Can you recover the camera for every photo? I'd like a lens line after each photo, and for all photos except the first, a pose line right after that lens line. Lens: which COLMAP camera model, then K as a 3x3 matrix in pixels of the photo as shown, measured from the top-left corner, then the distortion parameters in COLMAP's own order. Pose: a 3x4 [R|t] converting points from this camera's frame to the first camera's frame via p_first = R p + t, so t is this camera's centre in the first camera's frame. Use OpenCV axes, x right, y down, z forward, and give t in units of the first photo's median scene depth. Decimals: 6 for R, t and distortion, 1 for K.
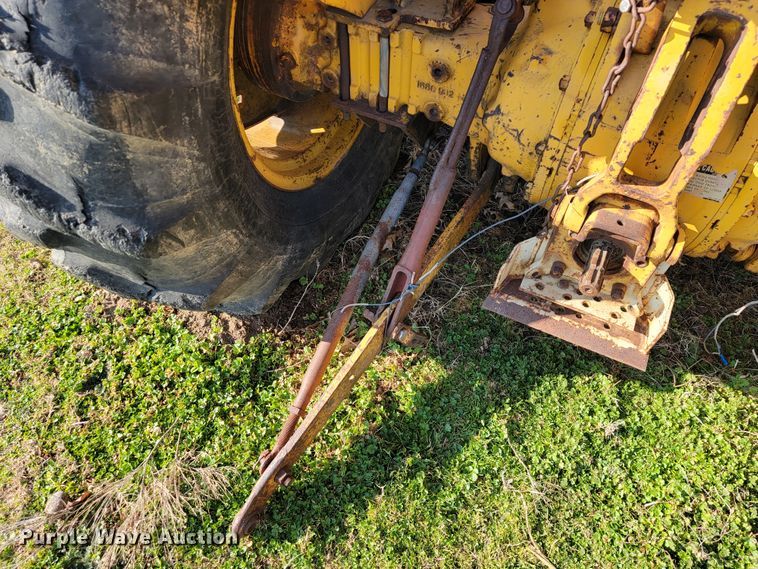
lens RADIAL K [[539.2, 0, 381.8], [0, 539.2, 285.1], [0, 0, 1]] dist [0.036765, -0.024150]
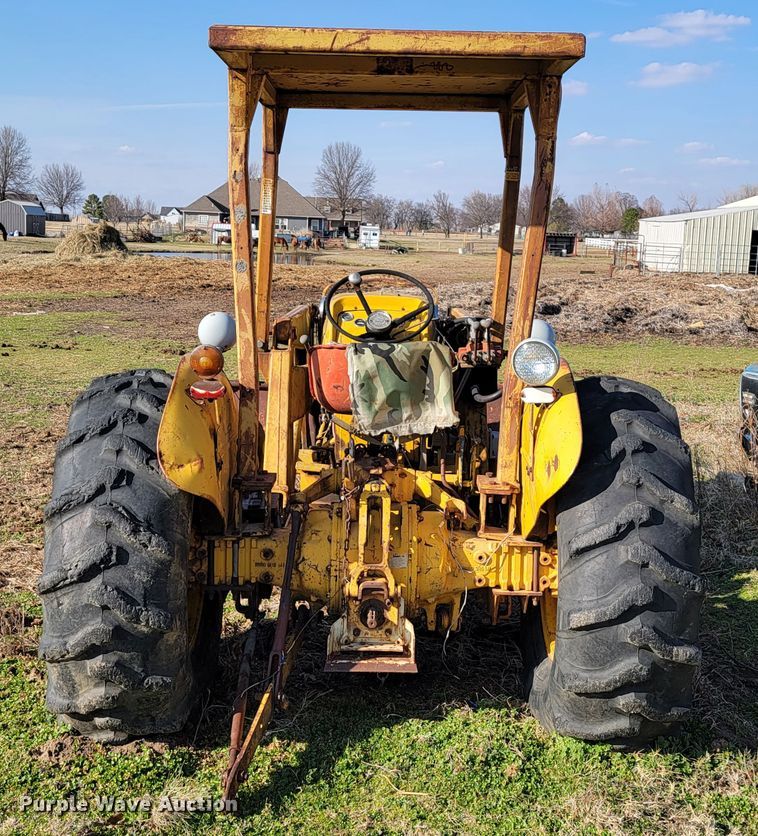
lens RADIAL K [[1080.4, 0, 379.0], [0, 1080.4, 410.6], [0, 0, 1]] dist [0.025727, 0.000000]
pose [[0.897168, -0.062974, 0.437177, -1.184284], [0.349510, 0.706399, -0.615503, 1.752837], [-0.270061, 0.705007, 0.655769, -2.000413]]
